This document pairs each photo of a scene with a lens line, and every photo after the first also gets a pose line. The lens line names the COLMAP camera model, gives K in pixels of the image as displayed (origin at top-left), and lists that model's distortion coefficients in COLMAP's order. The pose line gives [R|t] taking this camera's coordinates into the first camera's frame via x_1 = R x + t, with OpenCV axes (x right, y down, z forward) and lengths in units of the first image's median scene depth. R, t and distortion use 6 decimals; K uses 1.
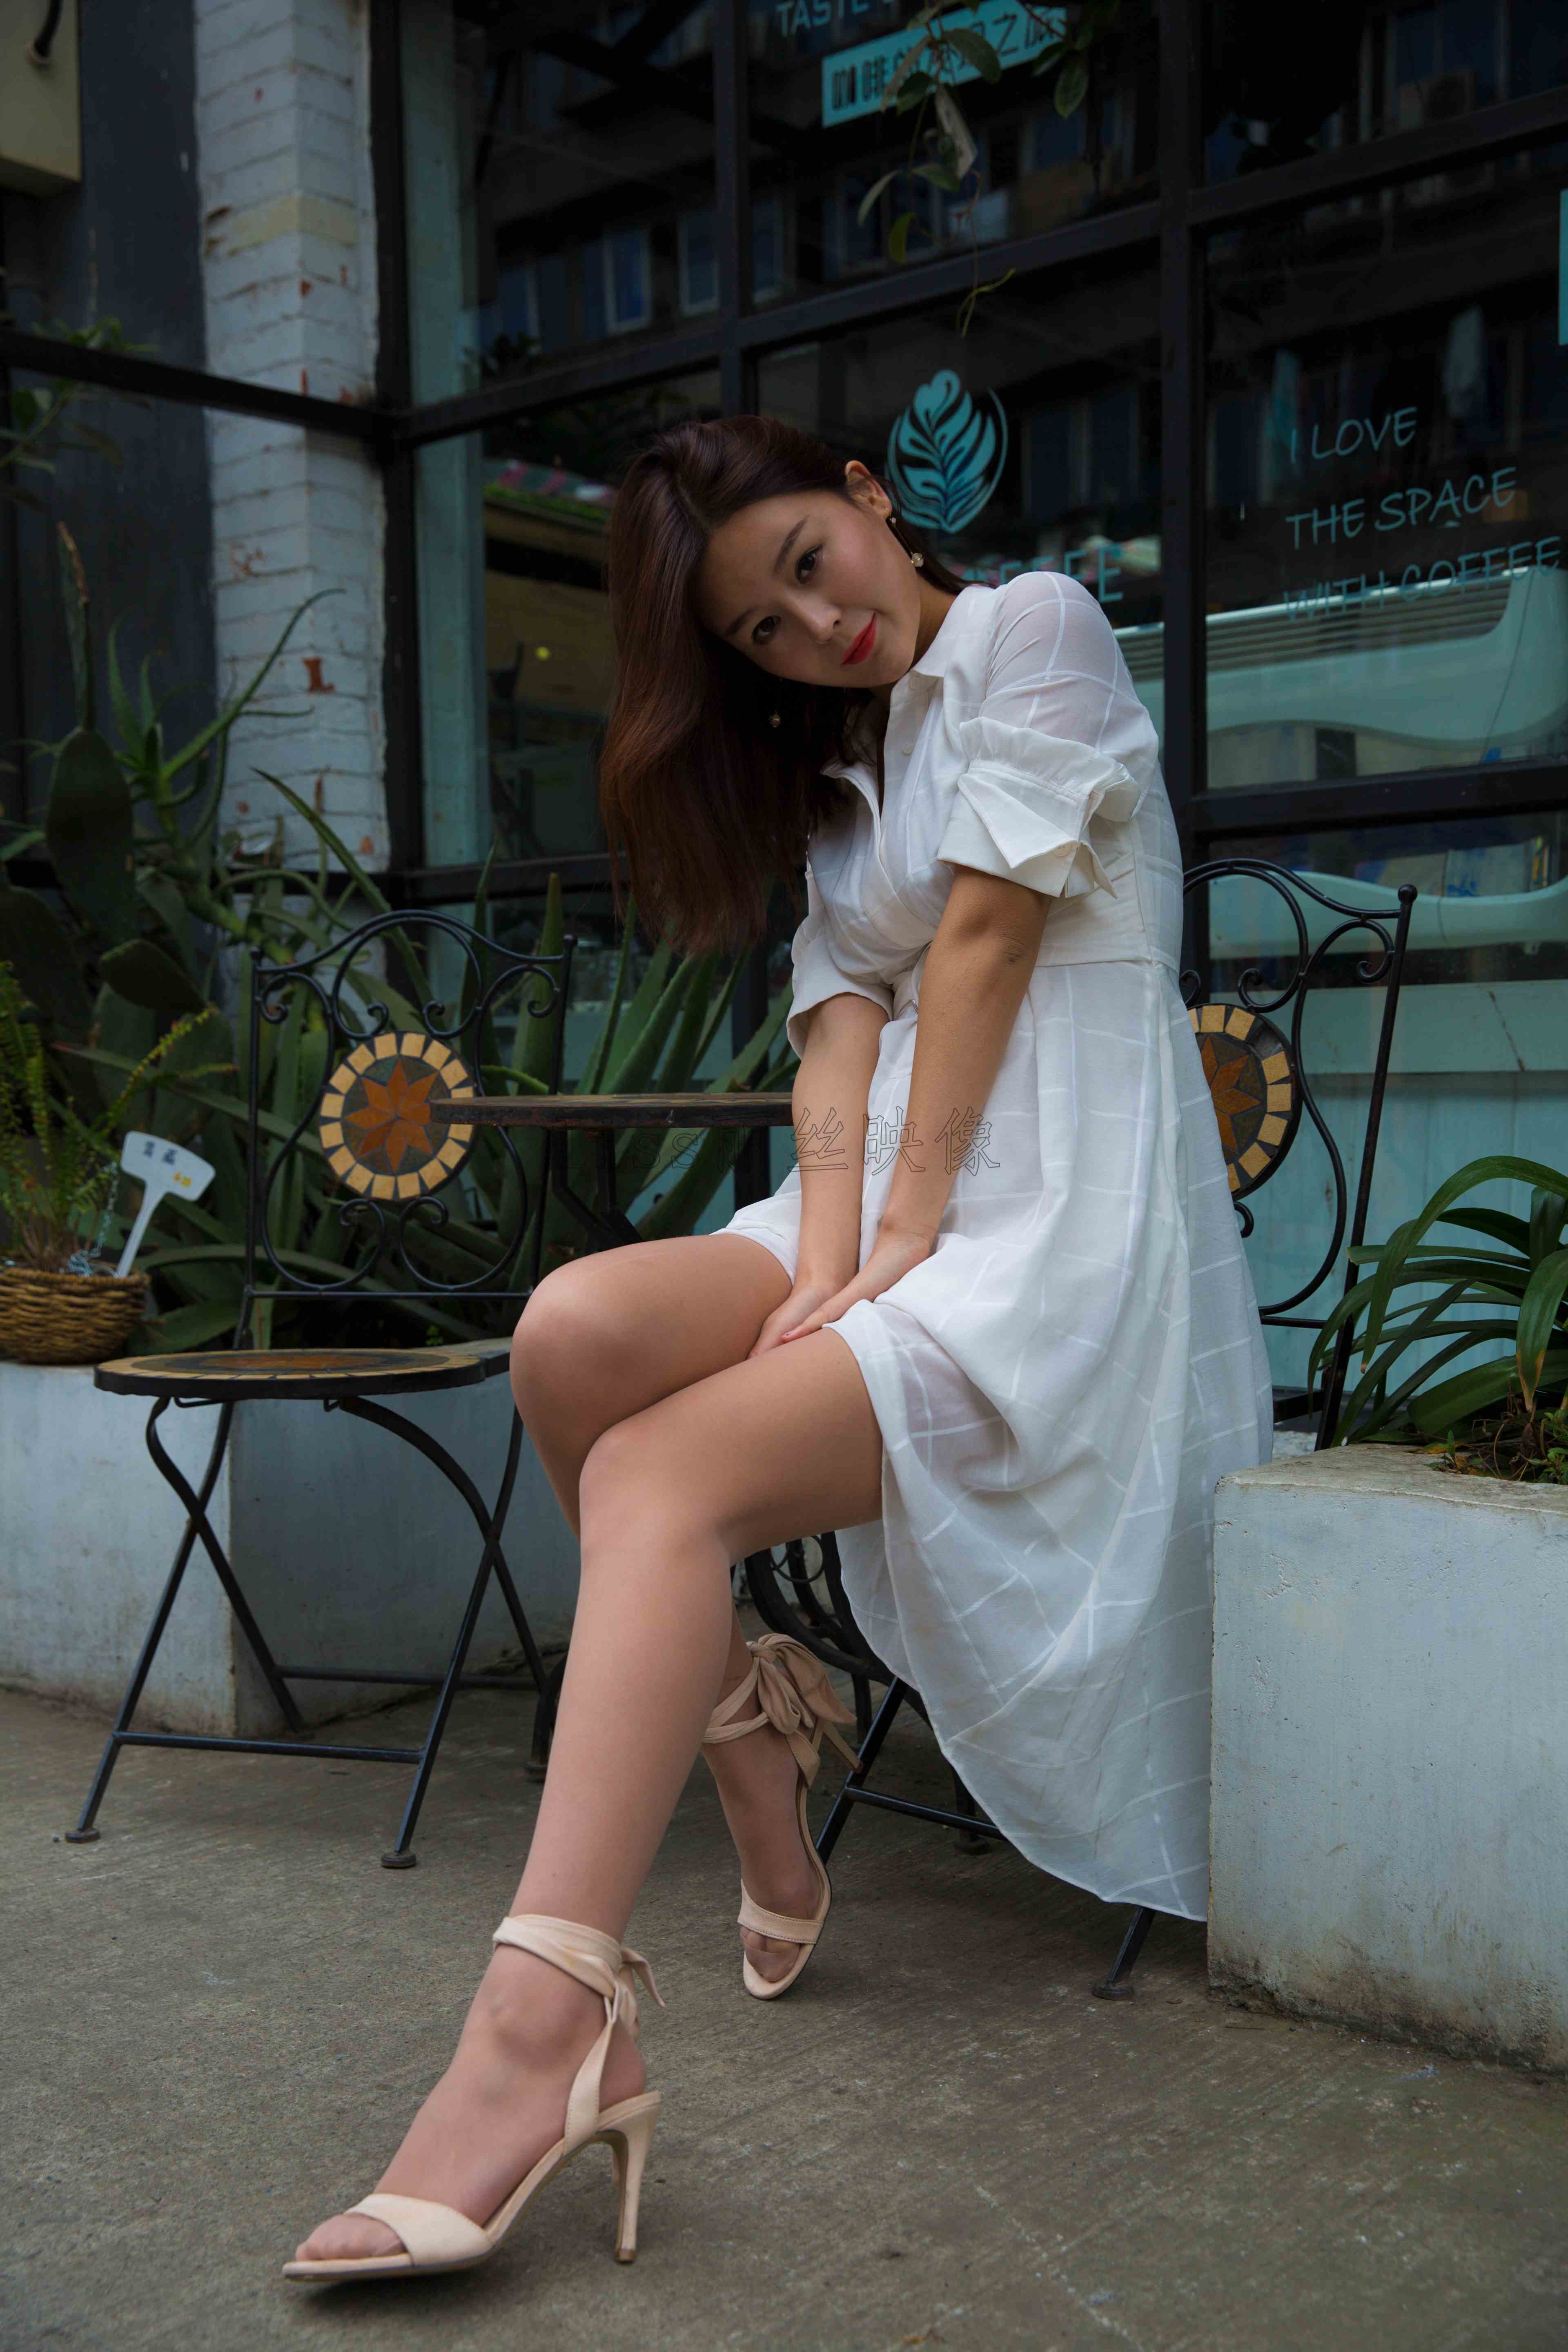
lens RADIAL K [[2569.9, 0, 784.0], [0, 2569.9, 1176.0], [0, 0, 1]] dist [0.007348, 0.132805]
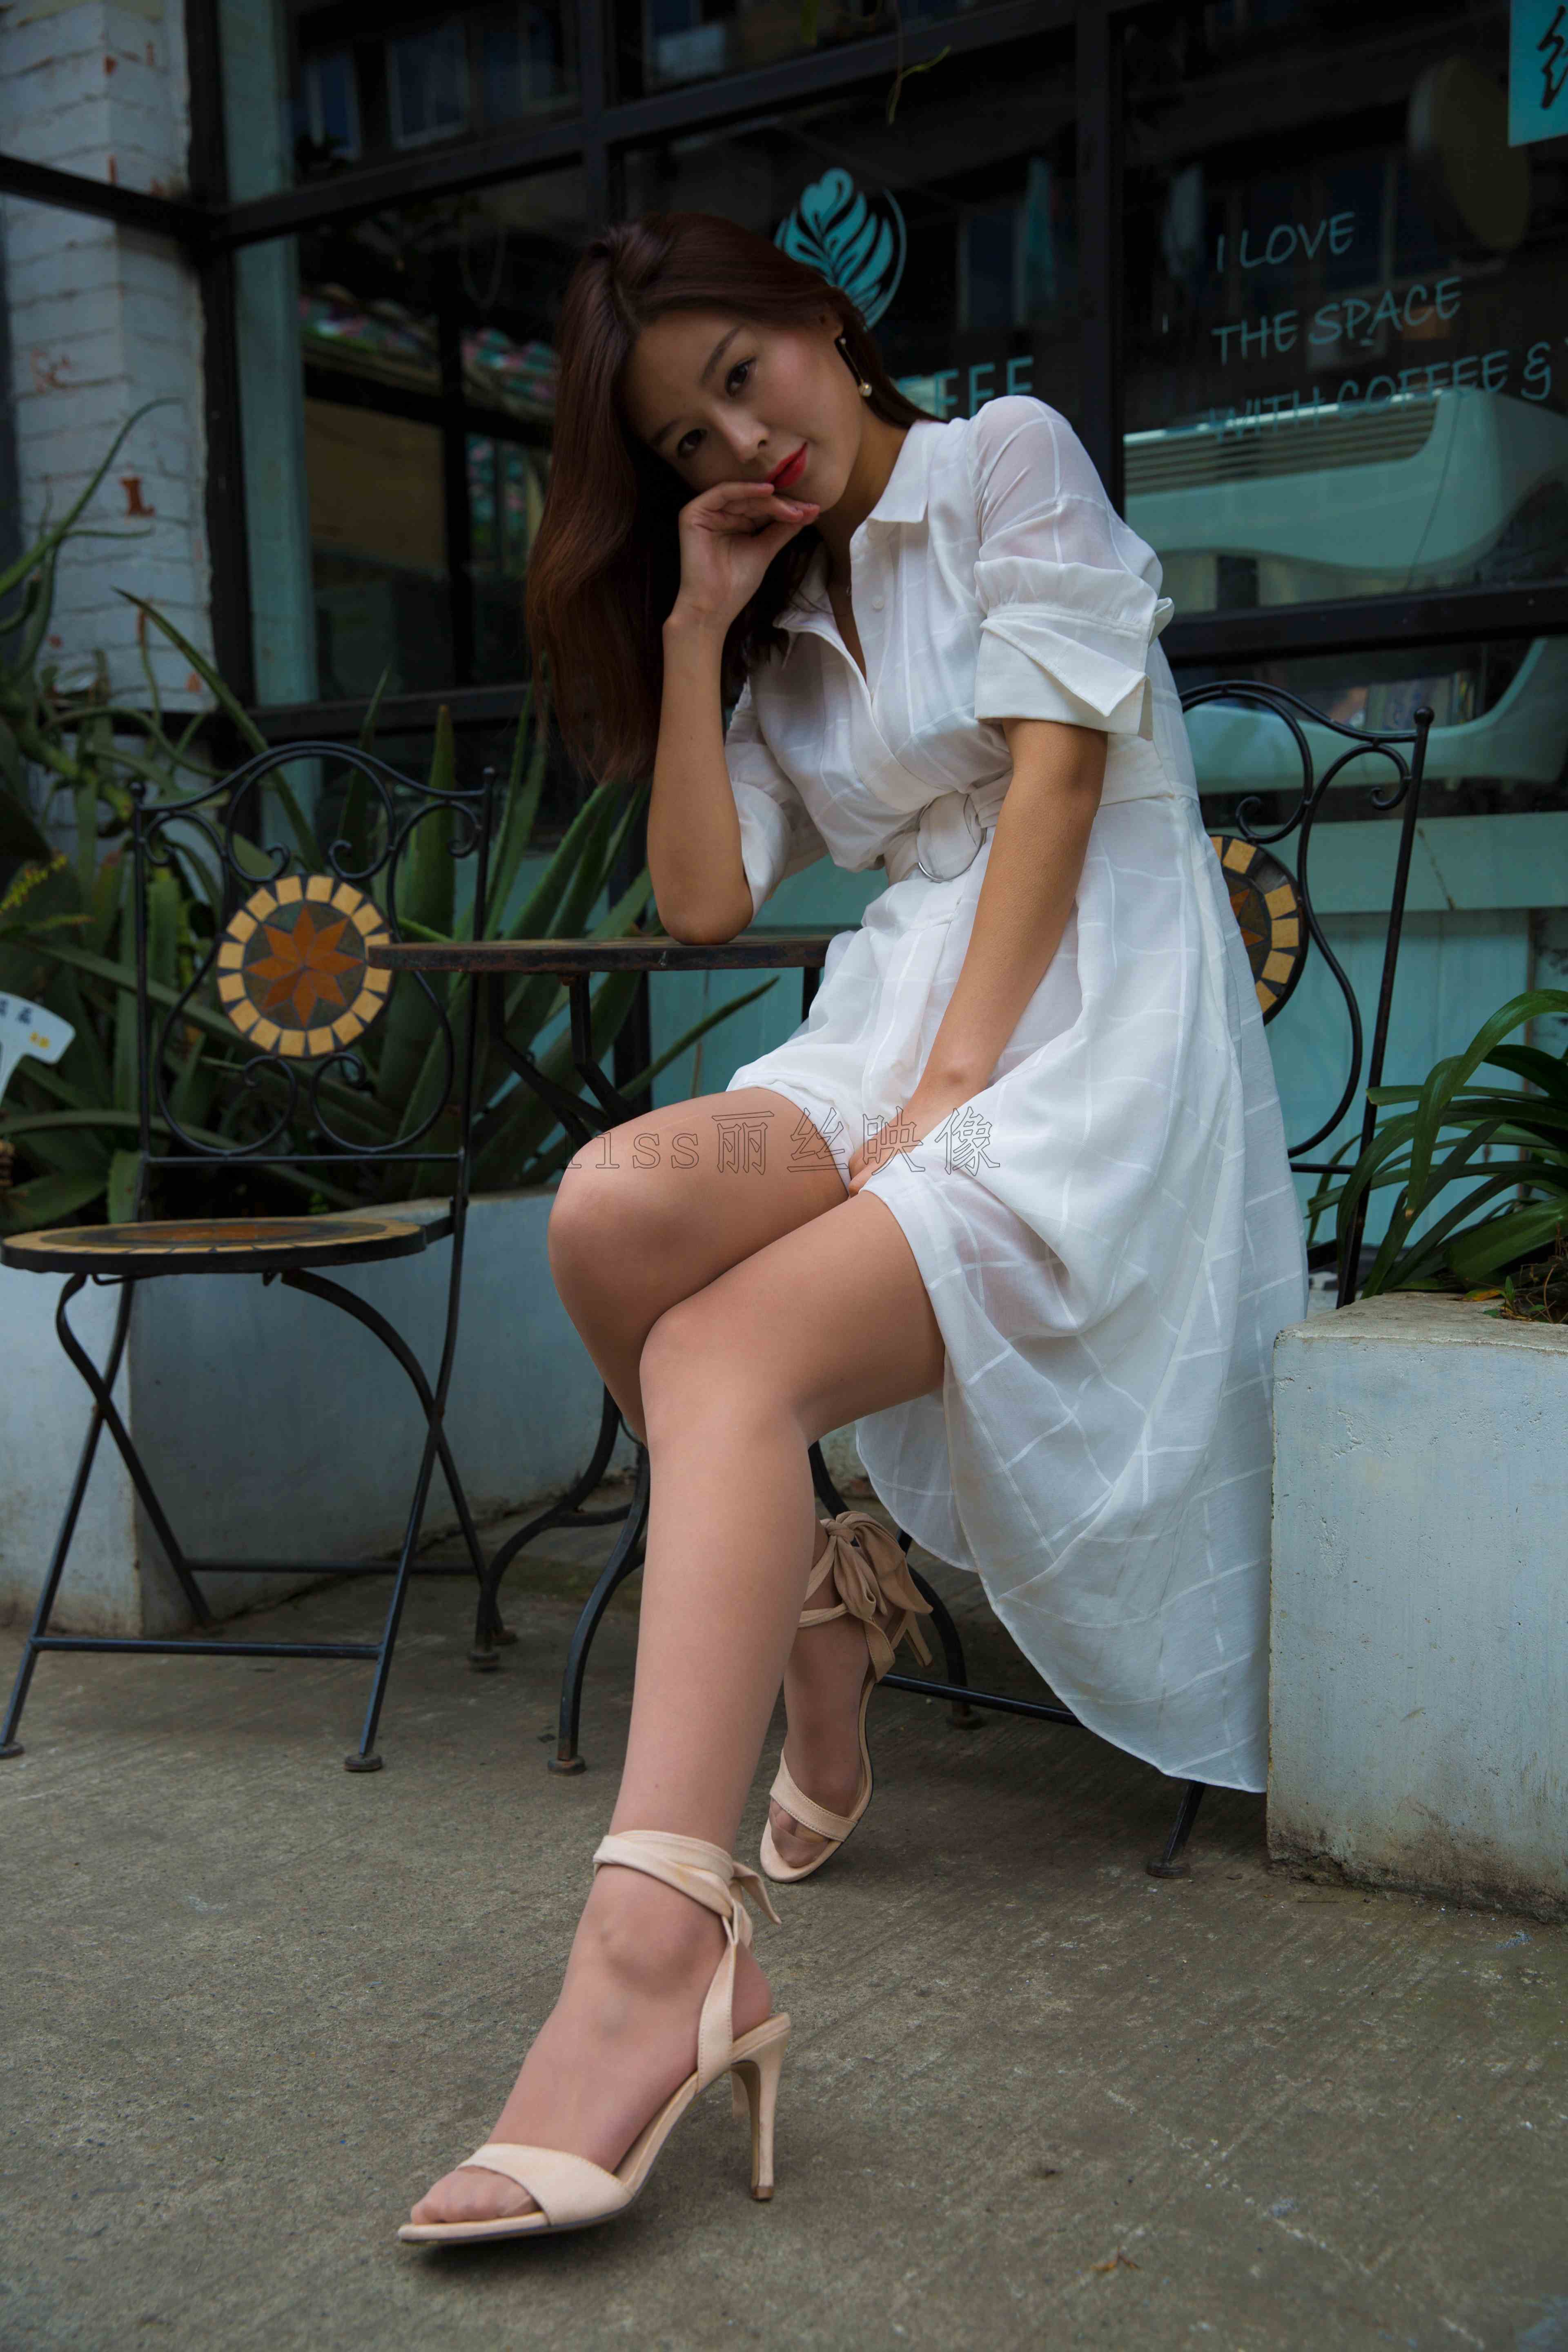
lens RADIAL K [[2550.5, 0, 784.0], [0, 2550.5, 1176.0], [0, 0, 1]] dist [0.007834, 0.126932]
pose [[0.993491, -0.019504, 0.112231, -0.112371], [0.013514, 0.998456, 0.053885, 0.006659], [-0.113108, -0.052018, 0.992220, 0.087394]]
